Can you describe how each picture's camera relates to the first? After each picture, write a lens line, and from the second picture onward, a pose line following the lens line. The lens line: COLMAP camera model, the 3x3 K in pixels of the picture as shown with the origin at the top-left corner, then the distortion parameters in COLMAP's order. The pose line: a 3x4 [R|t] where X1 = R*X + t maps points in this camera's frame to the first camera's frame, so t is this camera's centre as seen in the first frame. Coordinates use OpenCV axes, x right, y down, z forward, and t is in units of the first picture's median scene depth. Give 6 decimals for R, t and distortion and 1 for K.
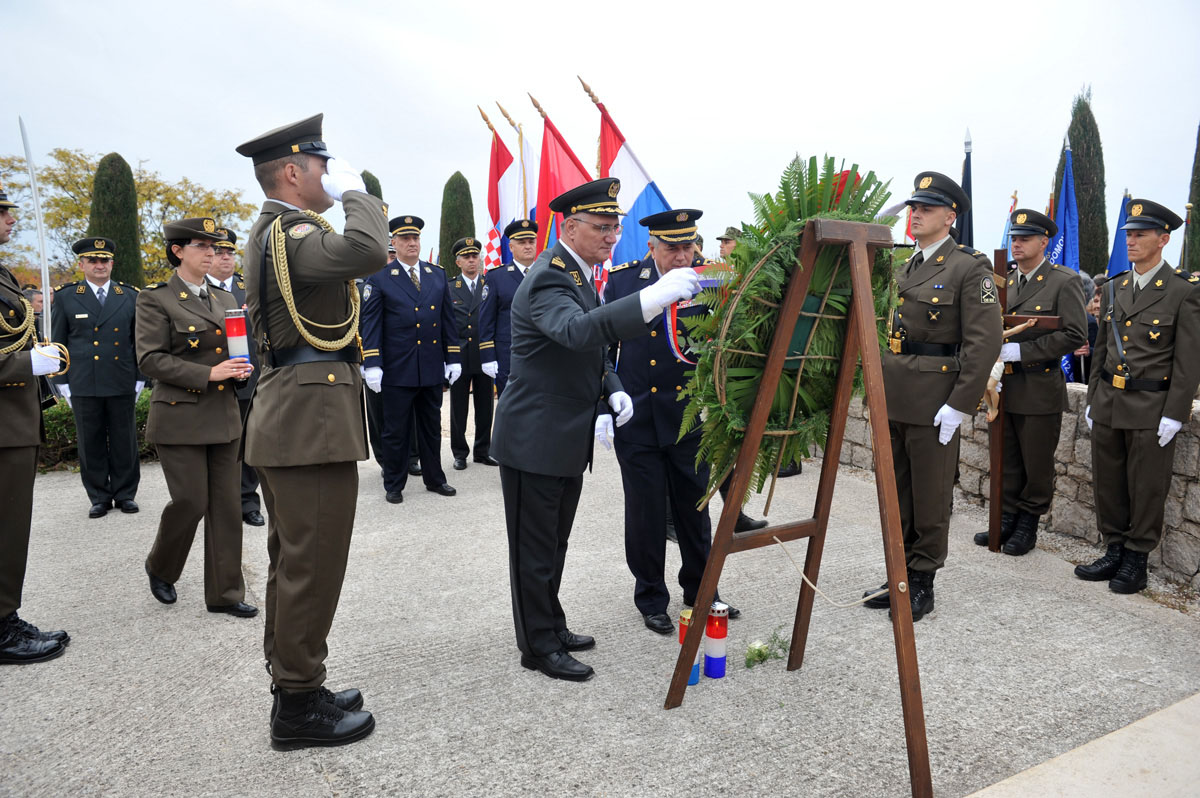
lens RADIAL K [[894.6, 0, 621.0], [0, 894.6, 397.0], [0, 0, 1]] dist [-0.043424, 0.002707]
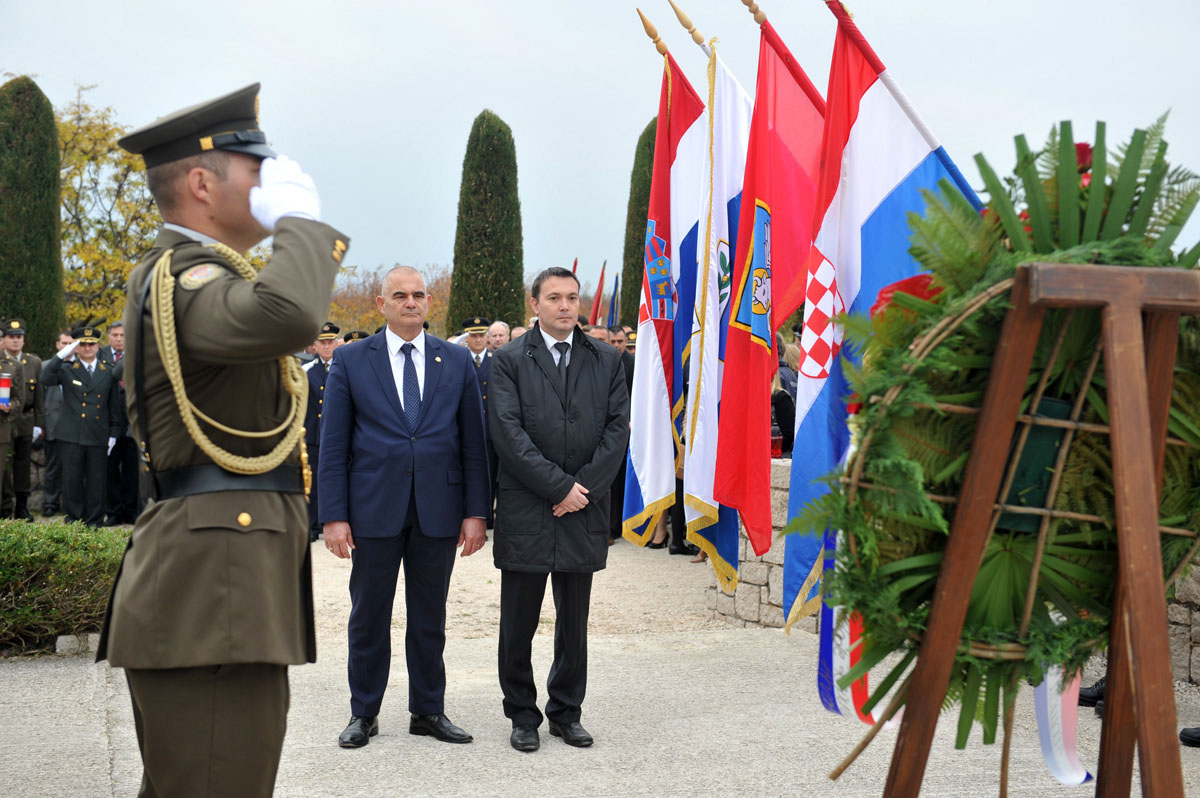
lens RADIAL K [[1900.5, 0, 594.8], [0, 1900.5, 403.3], [0, 0, 1]] dist [0.149259, 0.000000]
pose [[0.972841, 0.015664, -0.230944, 0.200651], [-0.035372, 0.996050, -0.081444, -0.003312], [0.228756, 0.087401, 0.969552, -0.202232]]
